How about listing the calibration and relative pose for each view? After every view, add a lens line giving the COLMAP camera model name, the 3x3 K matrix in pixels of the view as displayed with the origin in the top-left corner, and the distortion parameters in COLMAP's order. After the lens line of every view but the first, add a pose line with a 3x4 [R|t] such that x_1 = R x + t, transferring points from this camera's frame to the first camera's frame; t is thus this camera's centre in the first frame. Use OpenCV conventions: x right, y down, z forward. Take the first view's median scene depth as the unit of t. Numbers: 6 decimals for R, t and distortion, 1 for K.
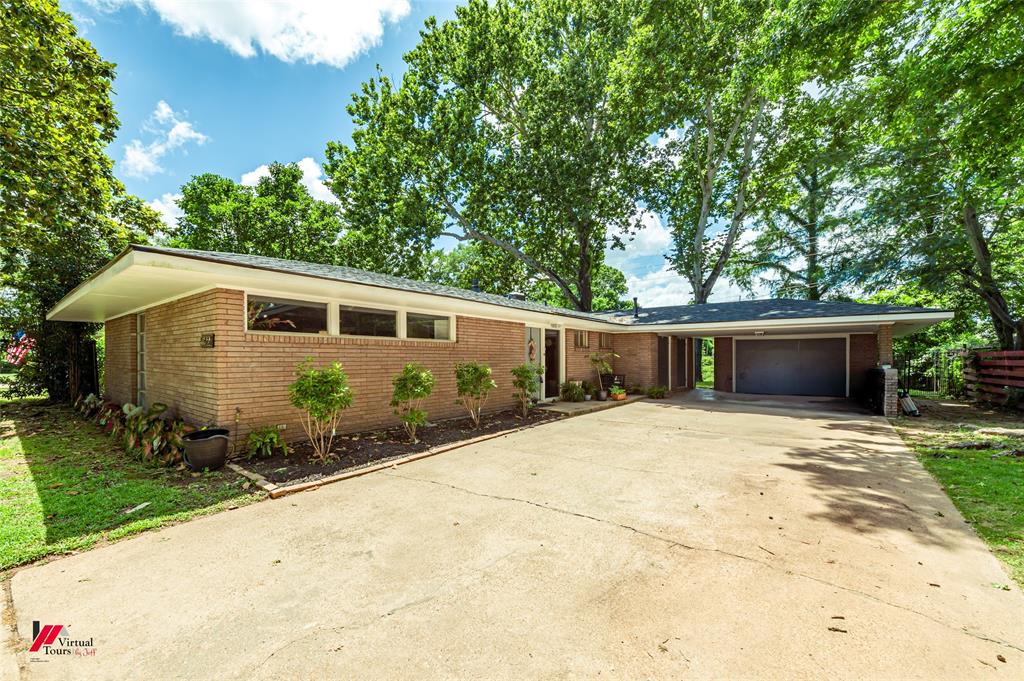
lens RADIAL K [[400.7, 0, 508.3], [0, 400.7, 342.6], [0, 0, 1]] dist [0.018933, -0.006839]
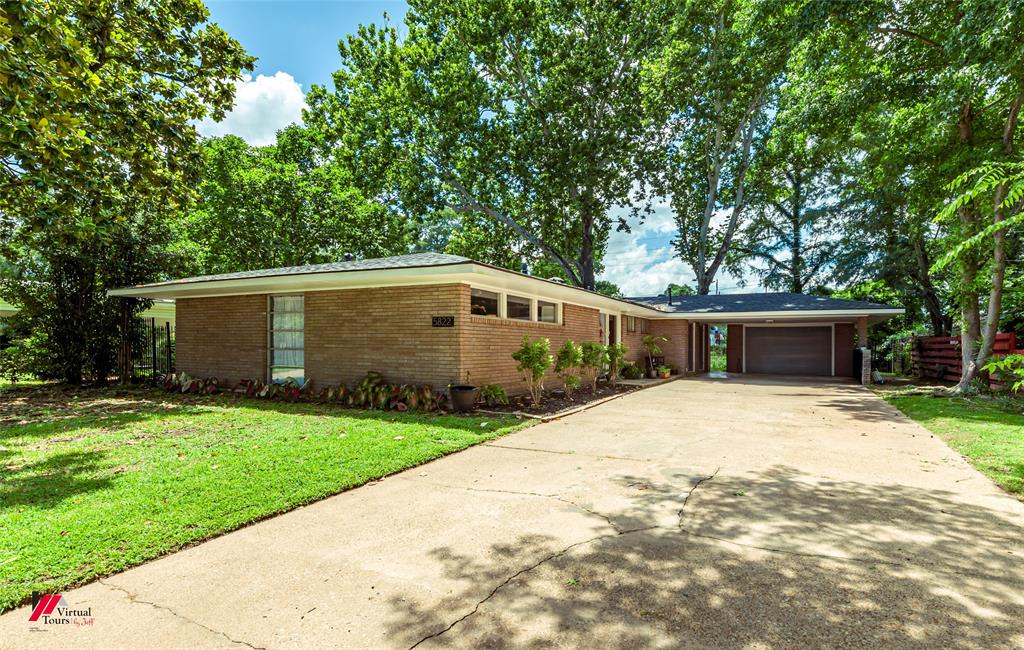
lens RADIAL K [[561.0, 0, 512.0], [0, 561.0, 325.0], [0, 0, 1]] dist [0.003817, 0.000796]
pose [[0.976392, 0.014568, 0.215516, -0.296210], [-0.013161, 0.999882, -0.007962, 0.006358], [-0.215606, 0.004938, 0.976468, -0.276698]]
